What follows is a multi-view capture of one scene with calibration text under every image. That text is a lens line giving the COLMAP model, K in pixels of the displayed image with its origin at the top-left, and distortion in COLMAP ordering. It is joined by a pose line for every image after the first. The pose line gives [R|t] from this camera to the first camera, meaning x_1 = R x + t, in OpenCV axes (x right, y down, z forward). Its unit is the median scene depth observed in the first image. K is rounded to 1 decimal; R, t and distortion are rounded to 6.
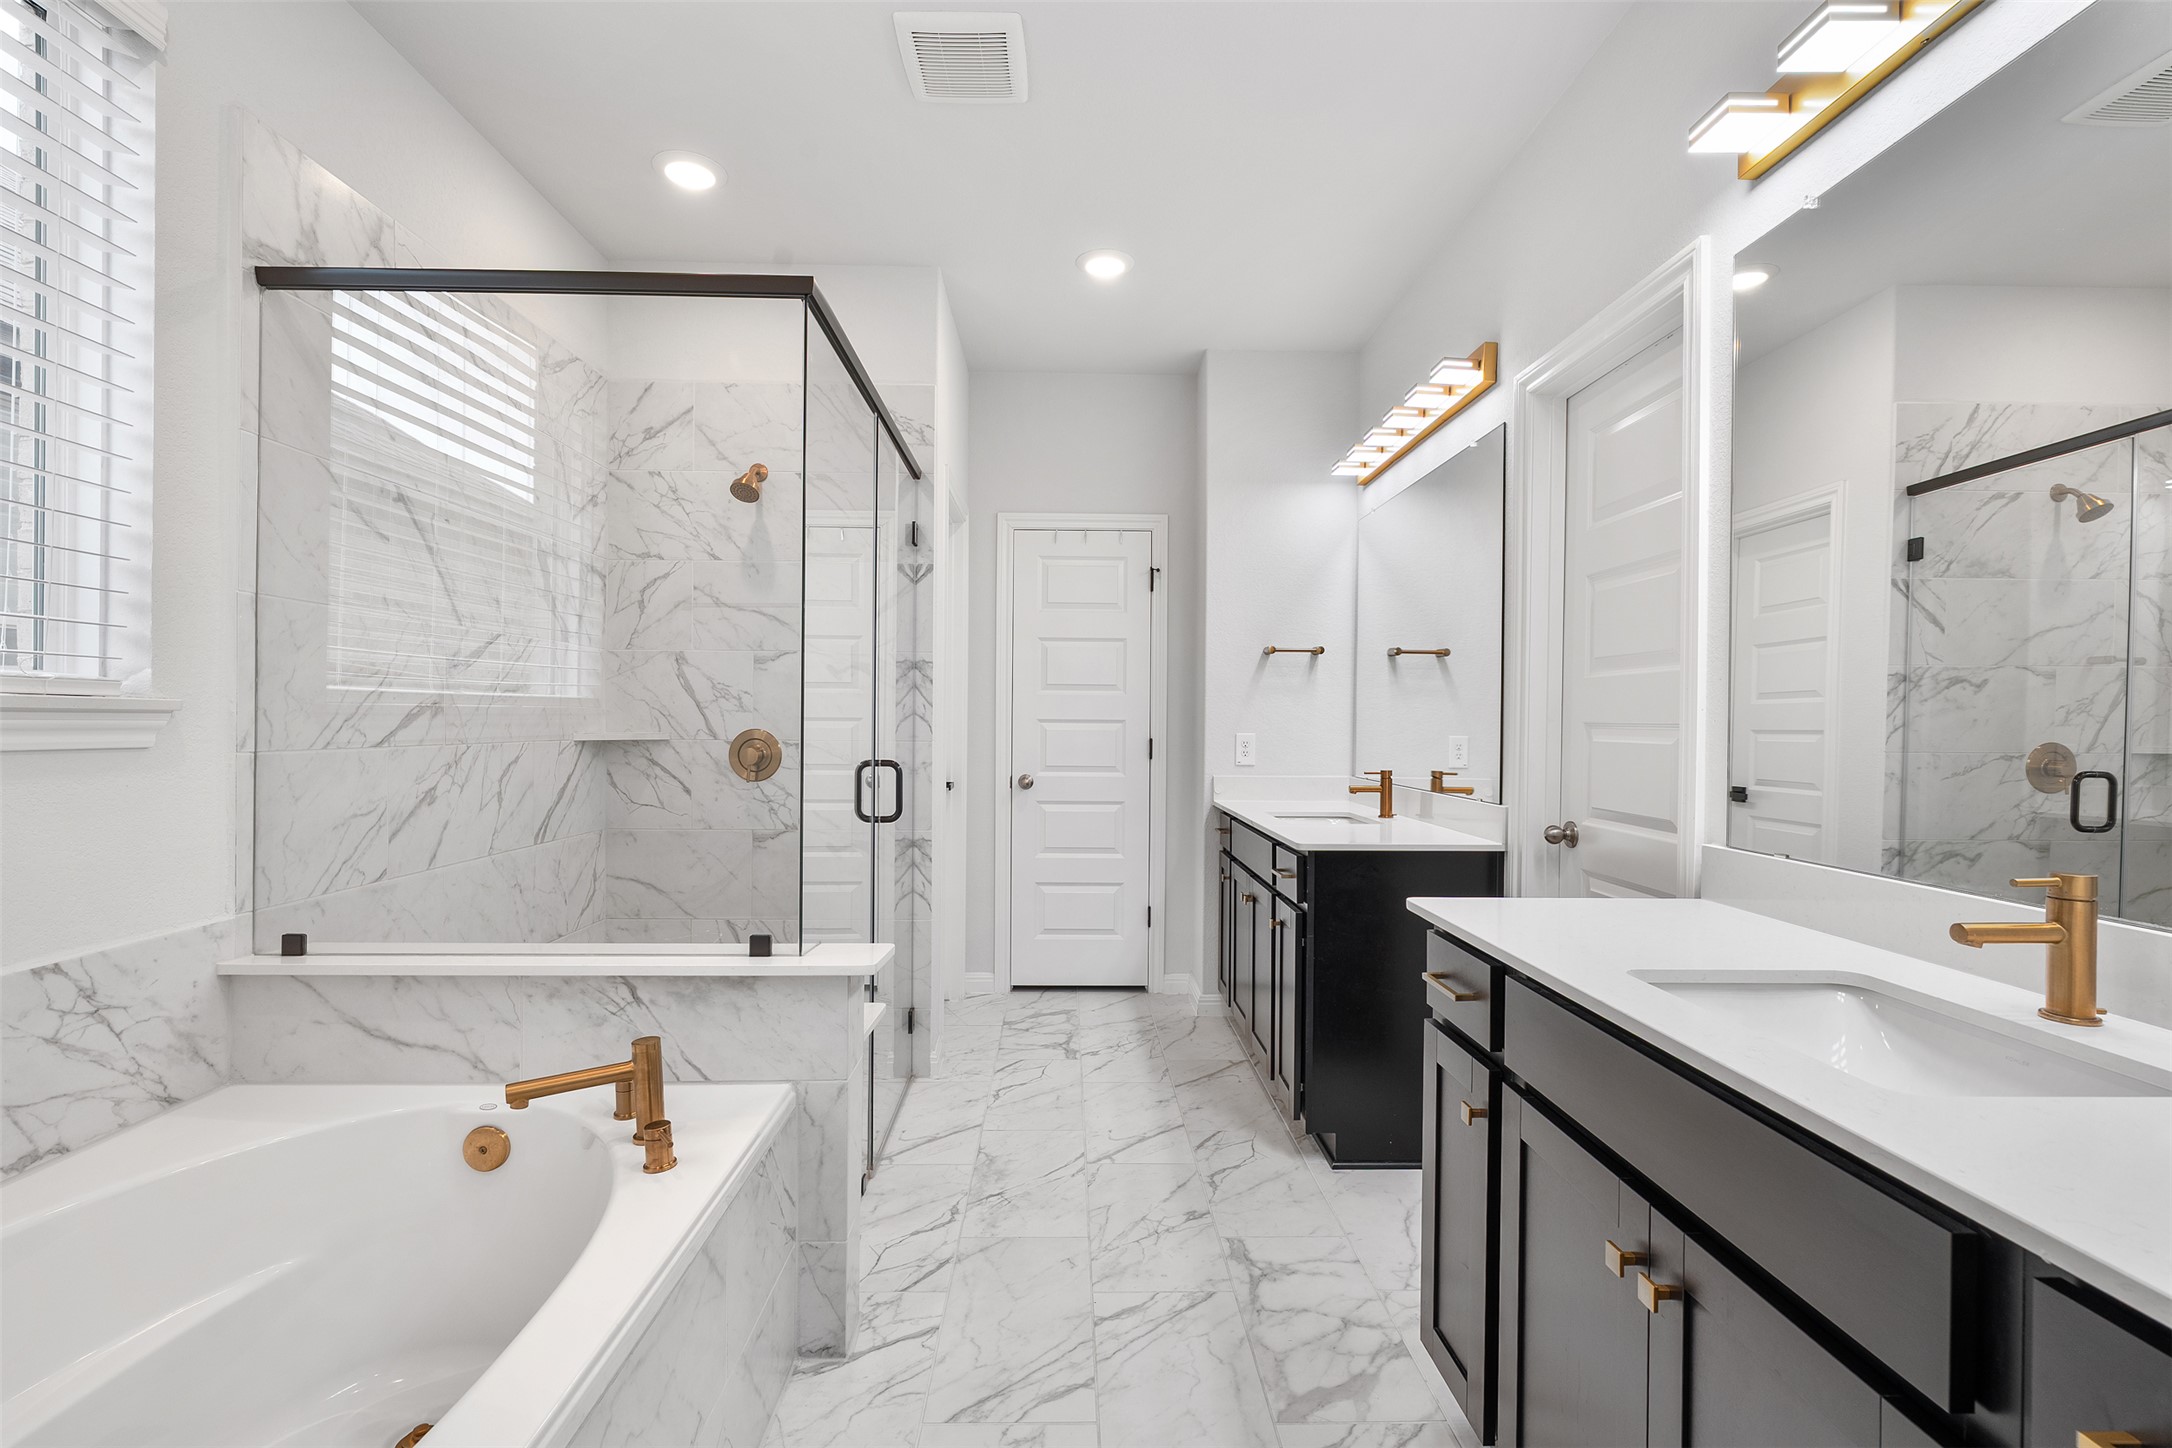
lens RADIAL K [[967.6, 0, 1082.1], [0, 967.6, 725.7], [0, 0, 1]] dist [-0.005763, 0.000708]
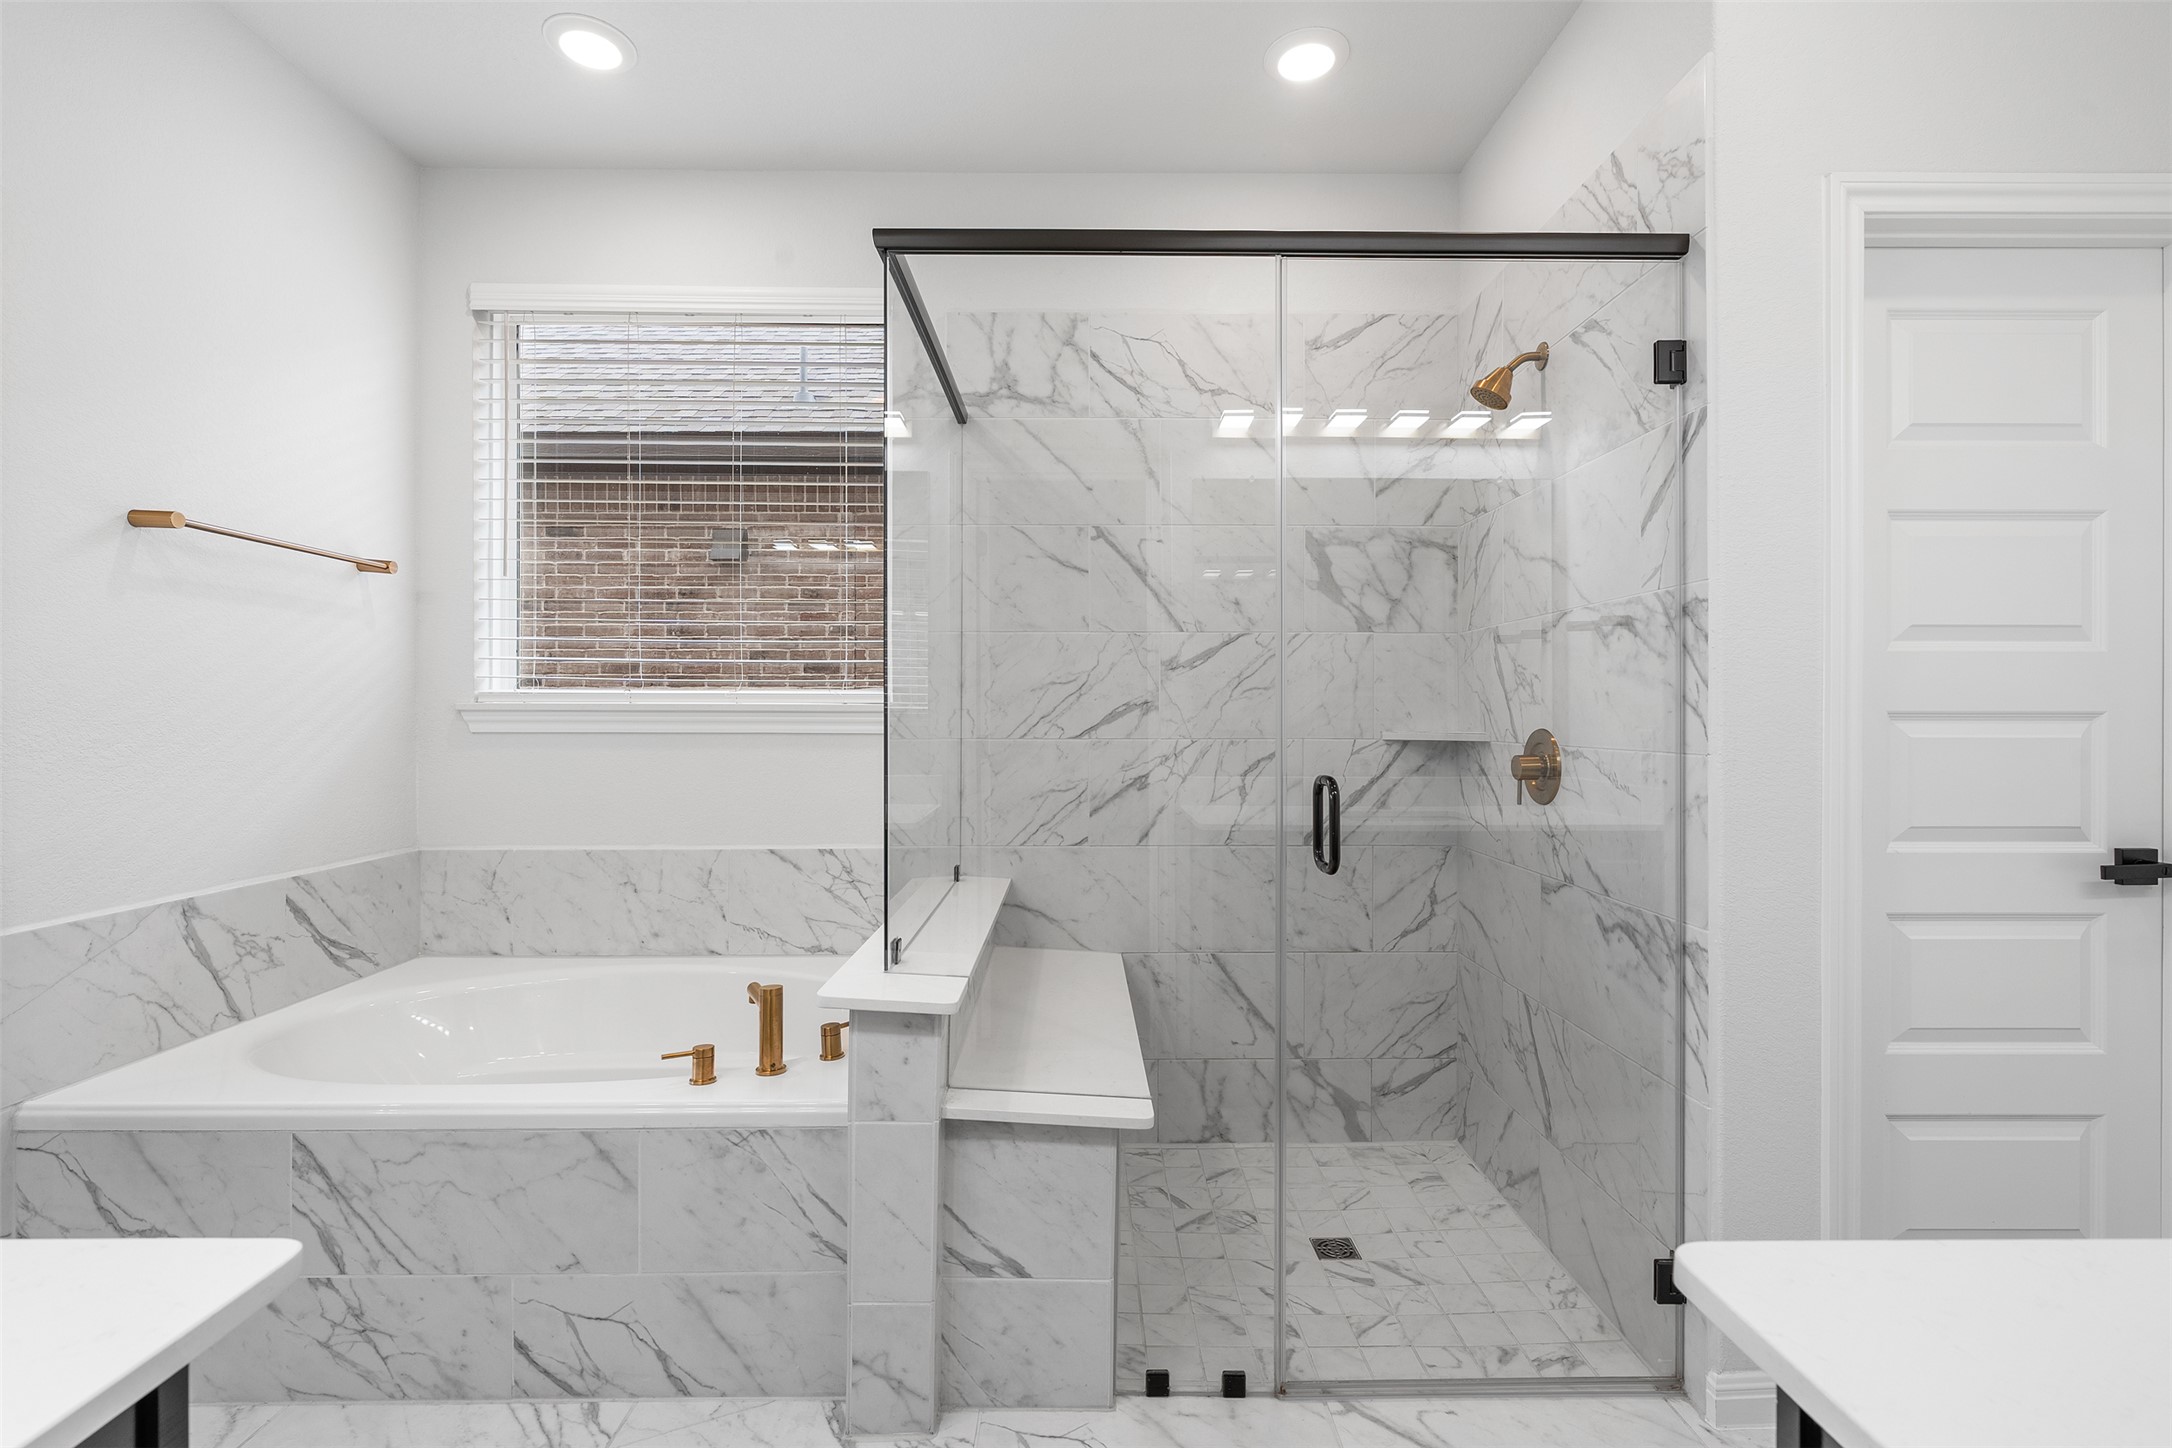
lens RADIAL K [[967.6, 0, 1085.0], [0, 967.6, 718.3], [0, 0, 1]] dist [-0.005763, 0.000708]
pose [[-0.009788, -0.003567, -0.999946, 0.500373], [-0.006165, 0.999975, -0.003506, 0.000179], [0.999933, 0.006131, -0.009810, 0.962909]]
